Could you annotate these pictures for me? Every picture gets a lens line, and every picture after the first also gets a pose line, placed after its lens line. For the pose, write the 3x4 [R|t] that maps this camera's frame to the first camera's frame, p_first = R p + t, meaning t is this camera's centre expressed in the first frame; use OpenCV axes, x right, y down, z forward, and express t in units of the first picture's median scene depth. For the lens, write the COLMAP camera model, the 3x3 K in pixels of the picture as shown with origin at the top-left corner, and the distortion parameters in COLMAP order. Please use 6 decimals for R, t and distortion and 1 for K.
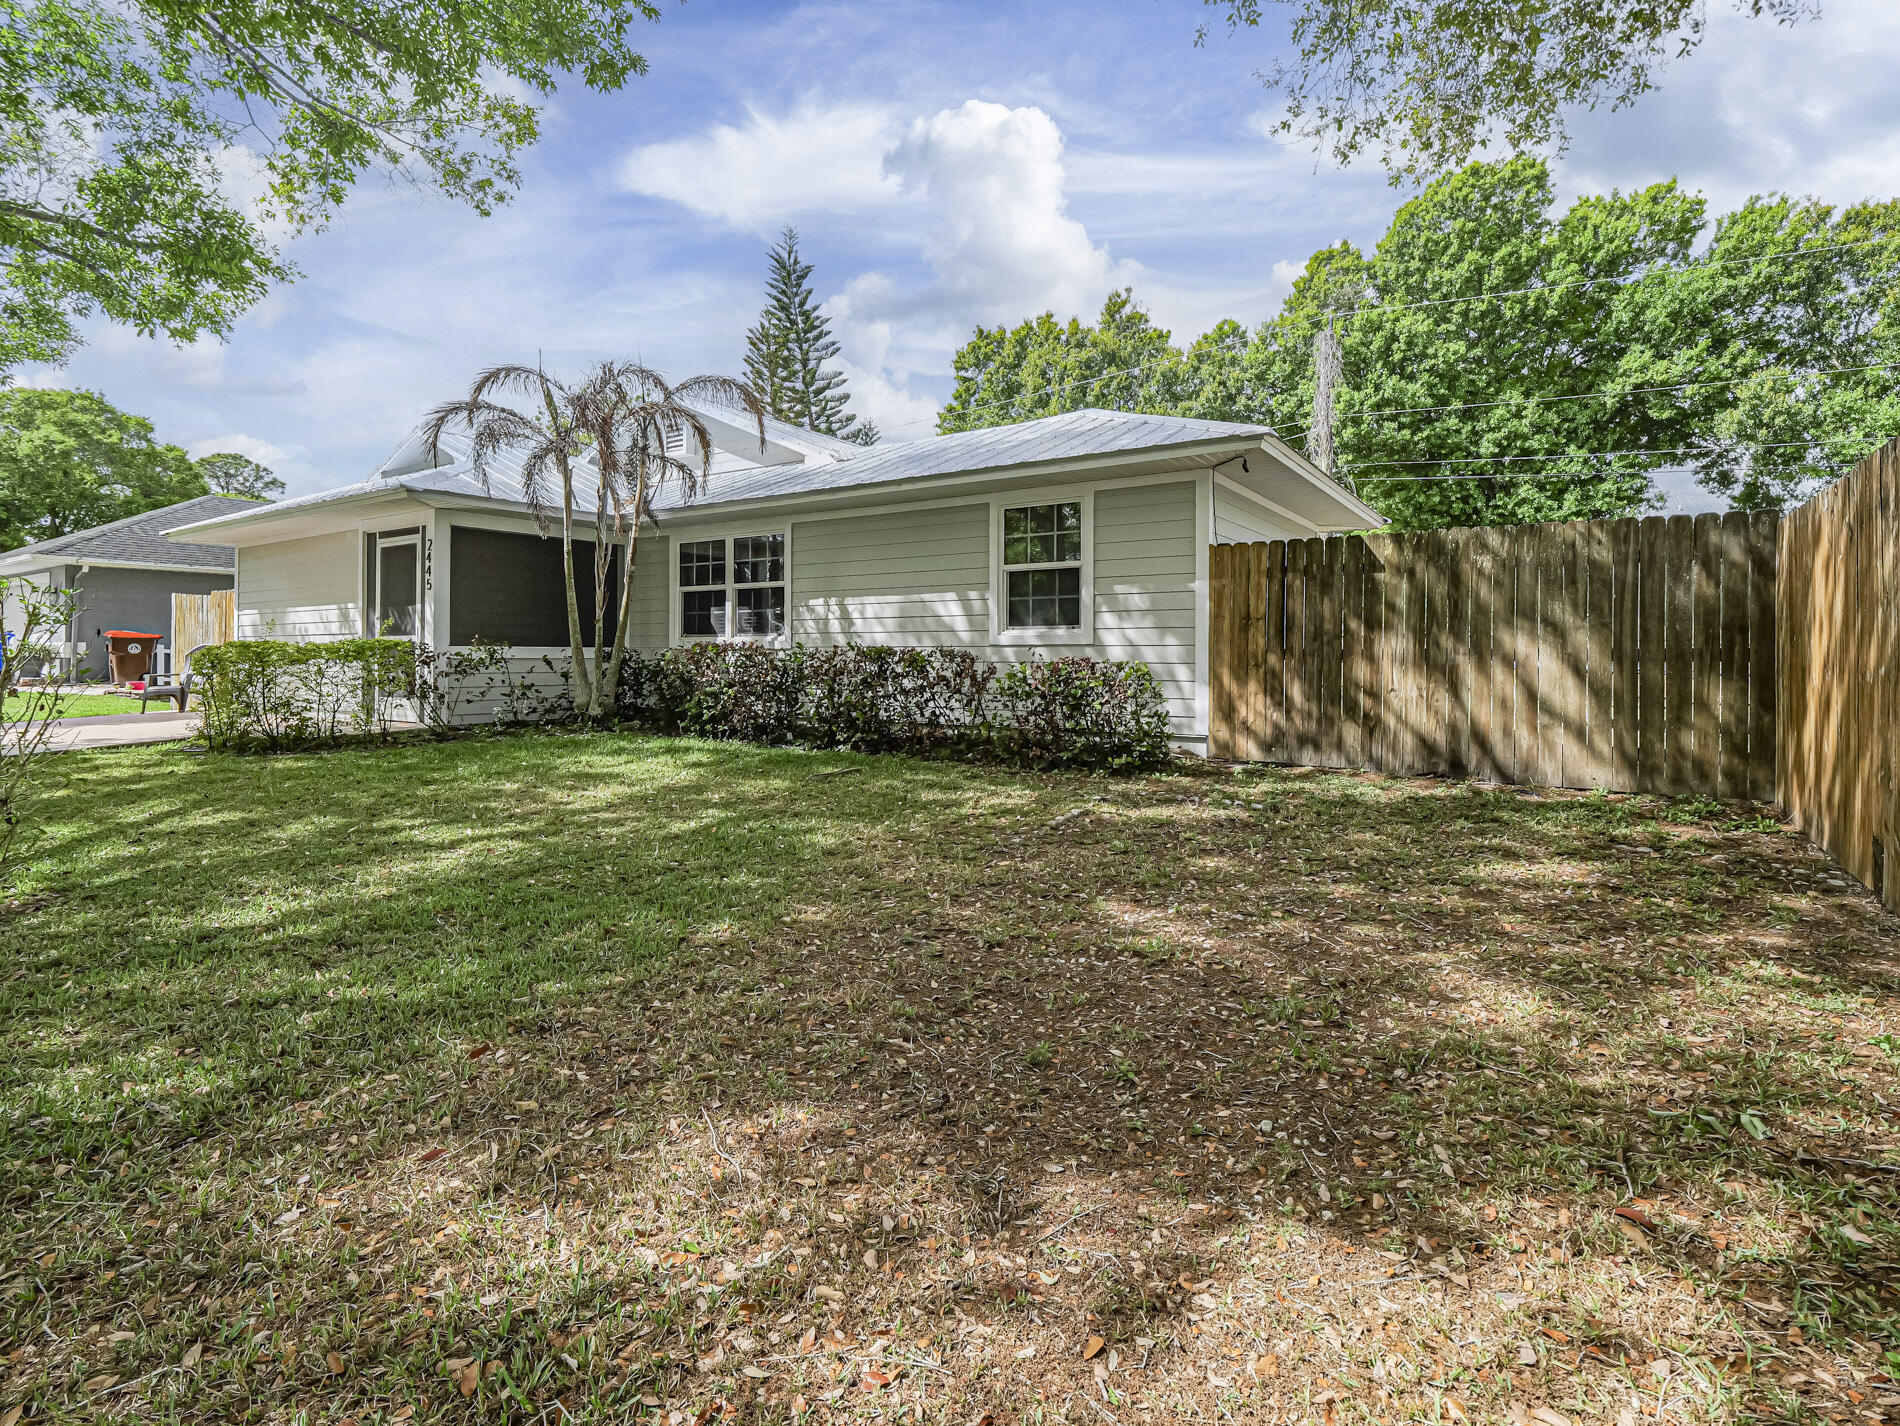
lens RADIAL K [[955.3, 0, 949.5], [0, 955.3, 652.0], [0, 0, 1]] dist [-0.010097, -0.000054]
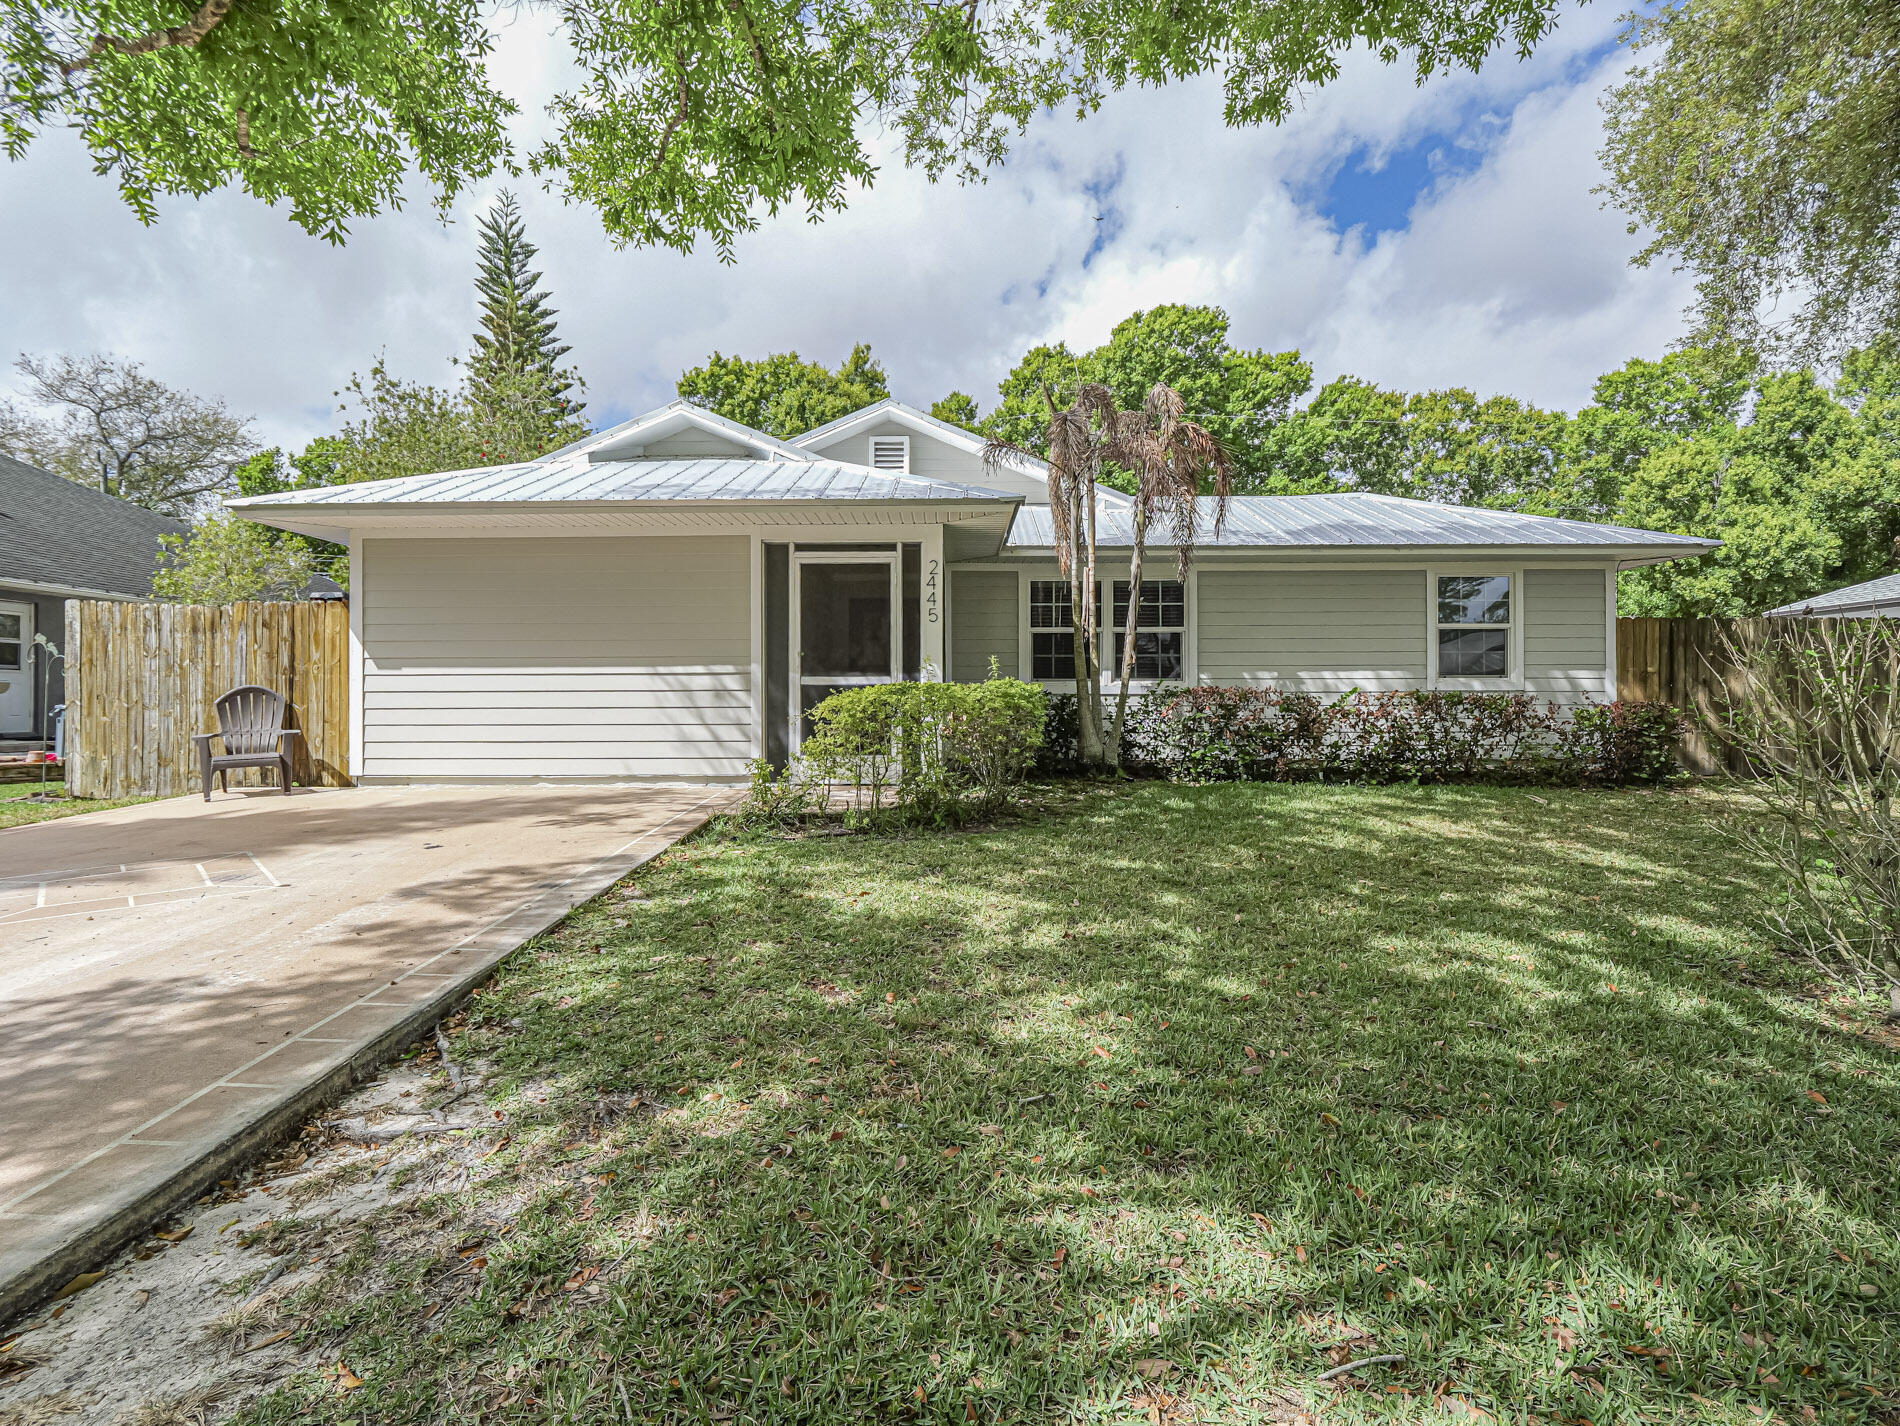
lens RADIAL K [[925.2, 0, 947.2], [0, 925.2, 709.2], [0, 0, 1]] dist [-0.004053, -0.001030]
pose [[0.843969, -0.010542, 0.536289, -0.375191], [0.001523, 0.999850, 0.017257, -0.001781], [-0.536390, -0.013747, 0.843858, 0.125329]]
